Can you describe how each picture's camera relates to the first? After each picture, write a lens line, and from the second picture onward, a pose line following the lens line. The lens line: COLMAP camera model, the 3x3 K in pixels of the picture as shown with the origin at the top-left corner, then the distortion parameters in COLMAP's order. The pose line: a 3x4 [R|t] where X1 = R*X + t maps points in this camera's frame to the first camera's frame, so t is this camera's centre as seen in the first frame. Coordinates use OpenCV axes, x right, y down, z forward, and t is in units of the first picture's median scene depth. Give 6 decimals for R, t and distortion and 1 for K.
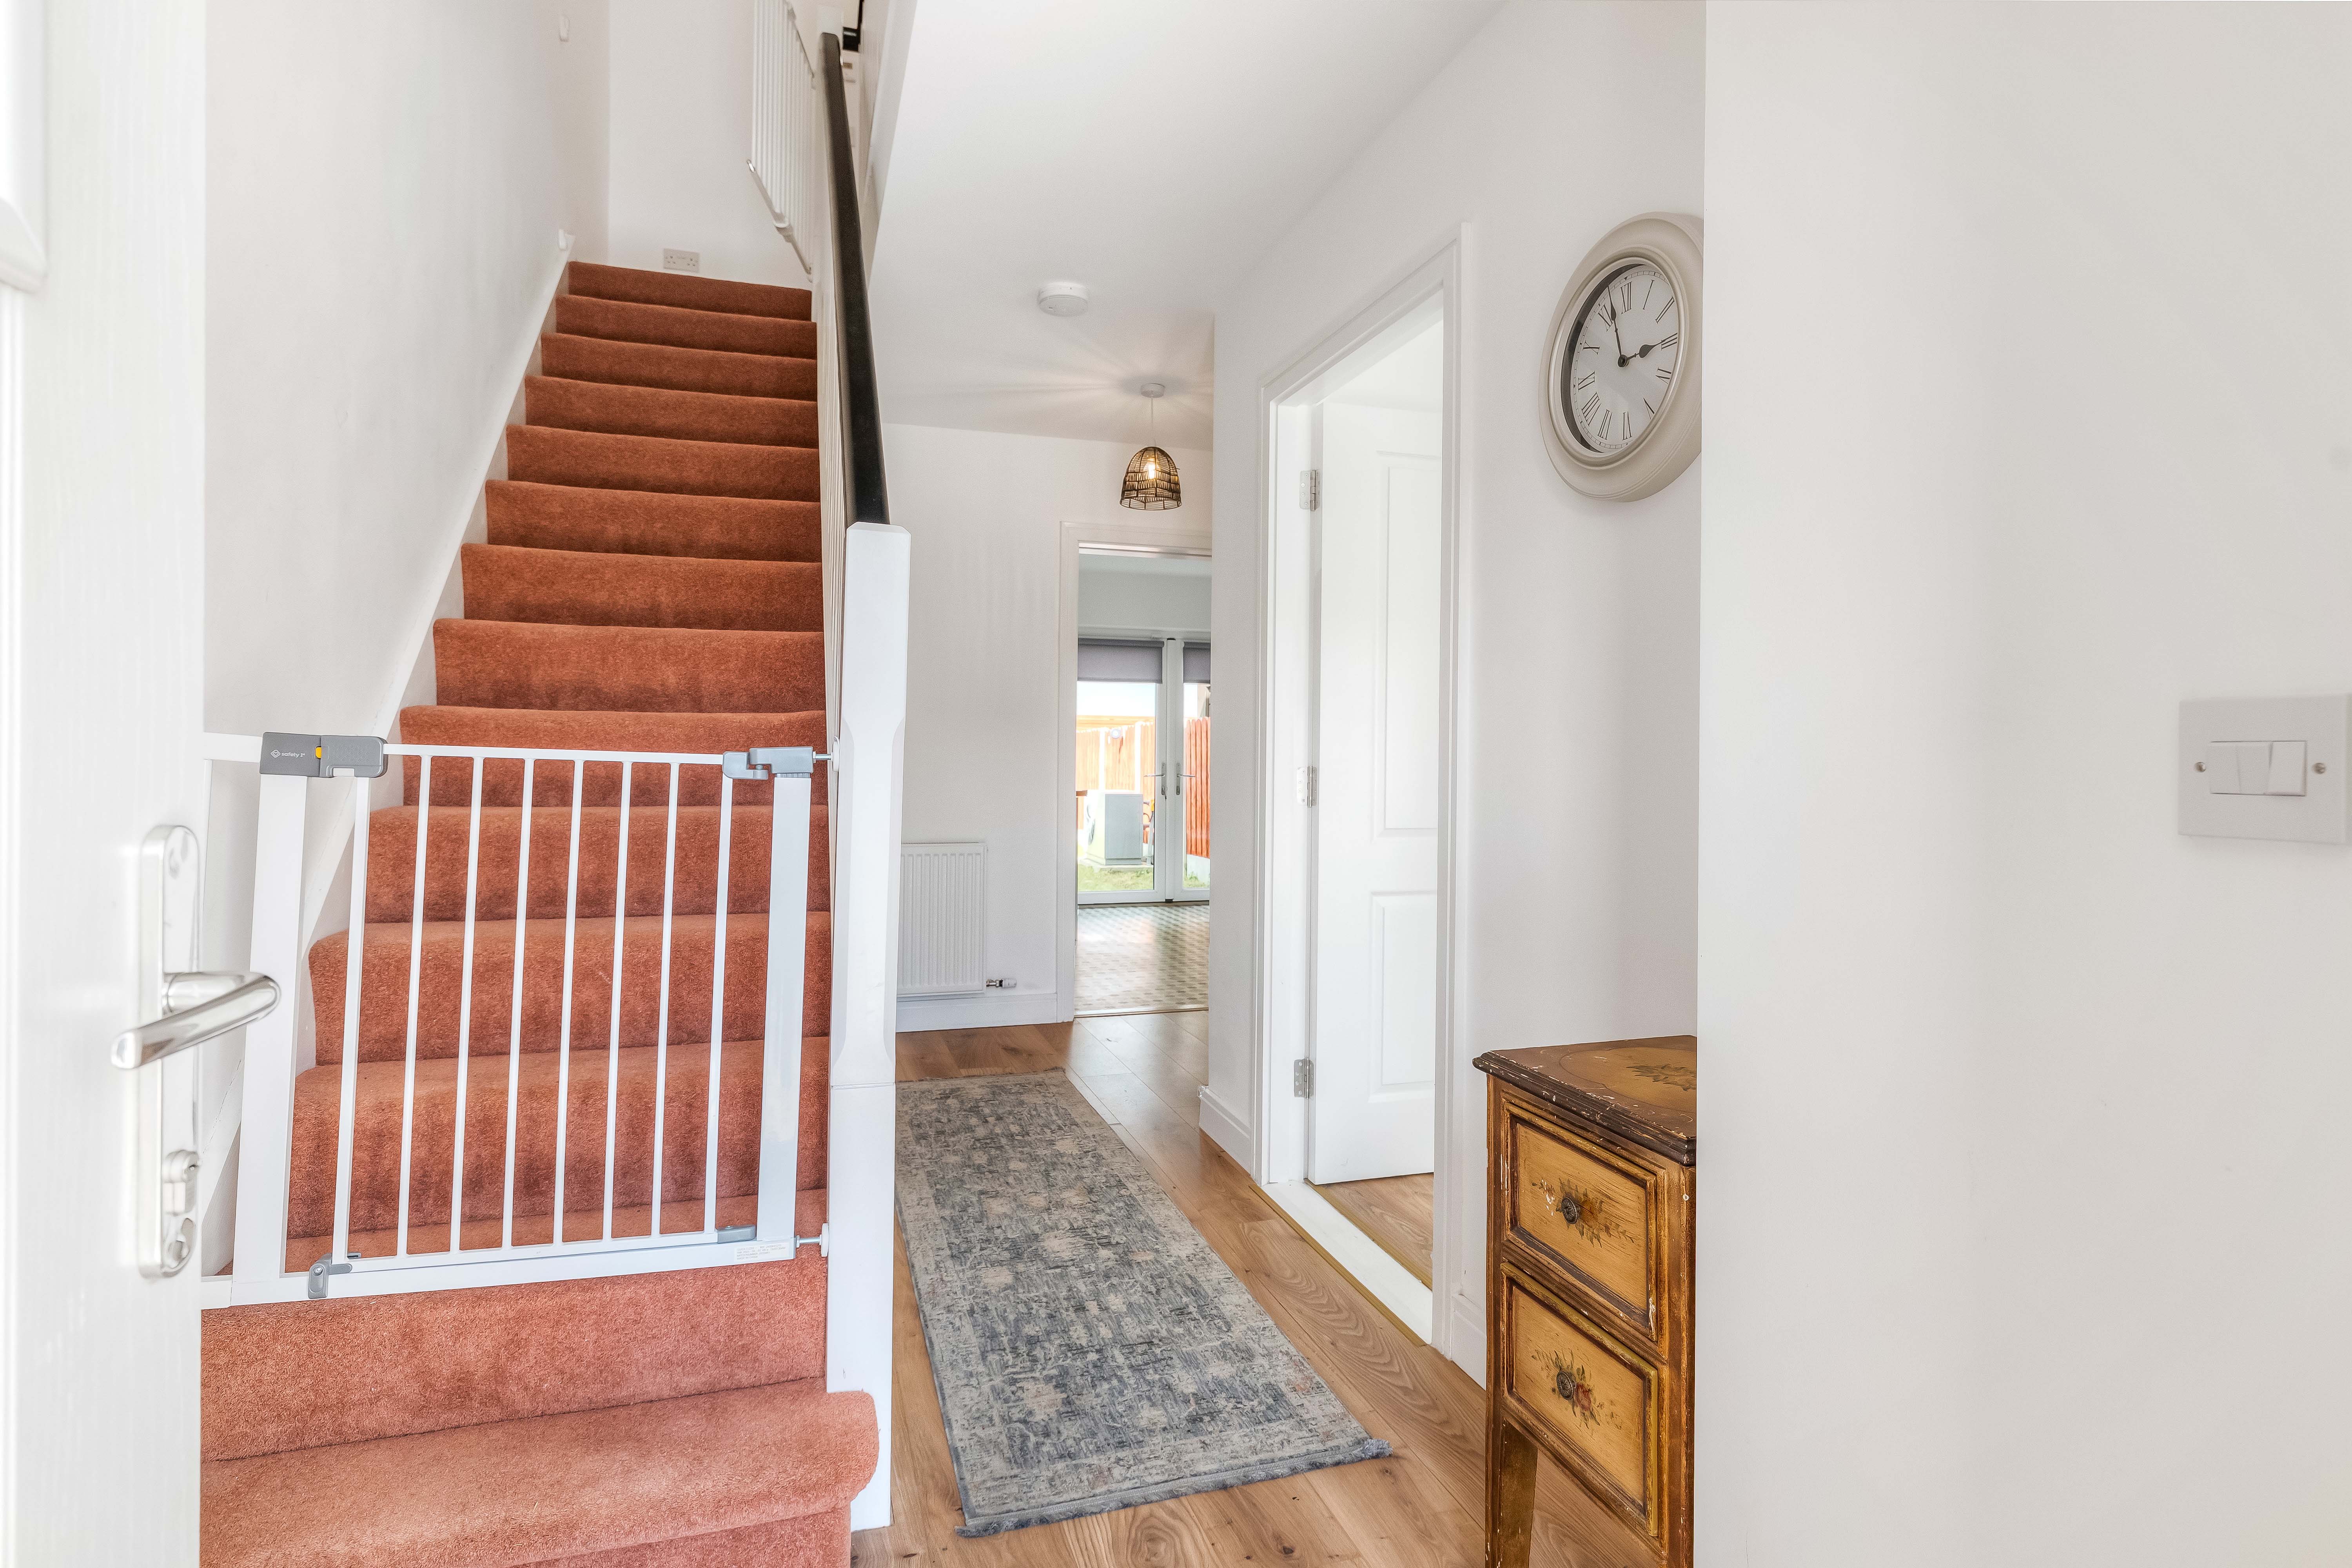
lens RADIAL K [[1217.9, 0, 1173.9], [0, 1217.9, 775.8], [0, 0, 1]] dist [0.002121, 0.002720]
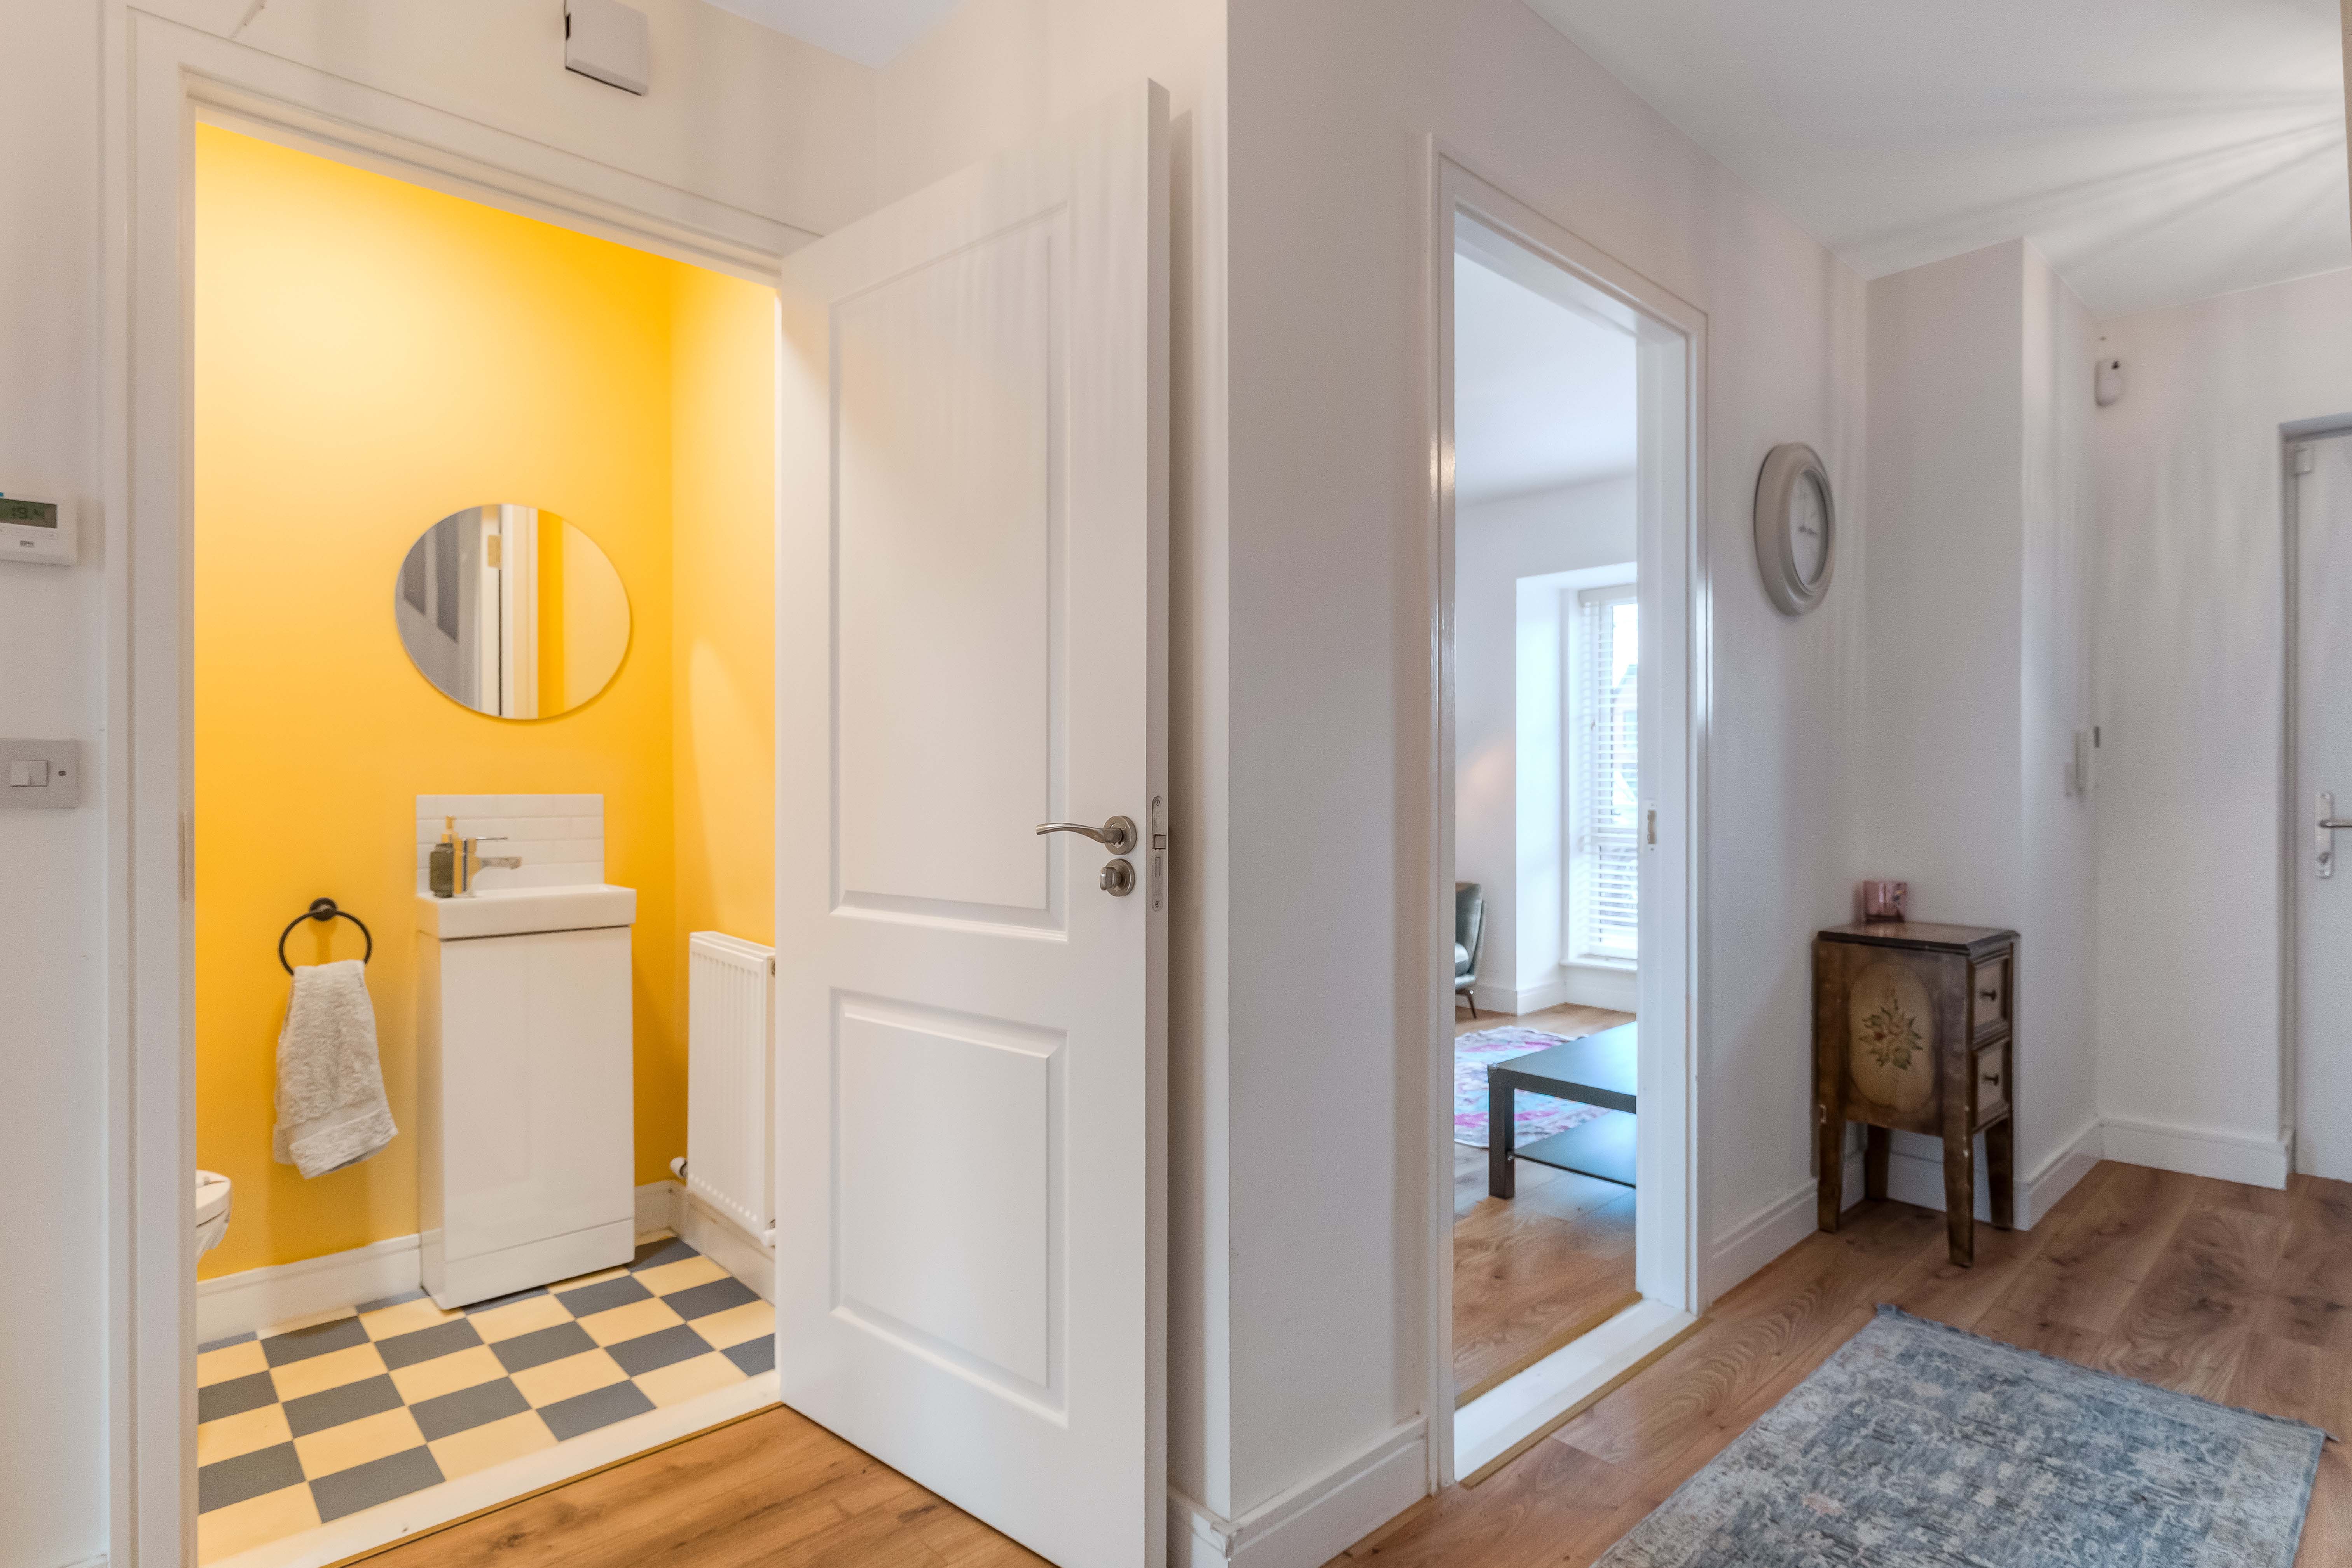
lens RADIAL K [[1217.9, 0, 1167.7], [0, 1217.9, 783.6], [0, 0, 1]] dist [0.002121, 0.002720]
pose [[-0.433081, -0.007673, 0.901322, -0.533408], [0.007901, 0.999893, 0.012308, -0.024442], [-0.901320, 0.012452, -0.432974, 1.794318]]
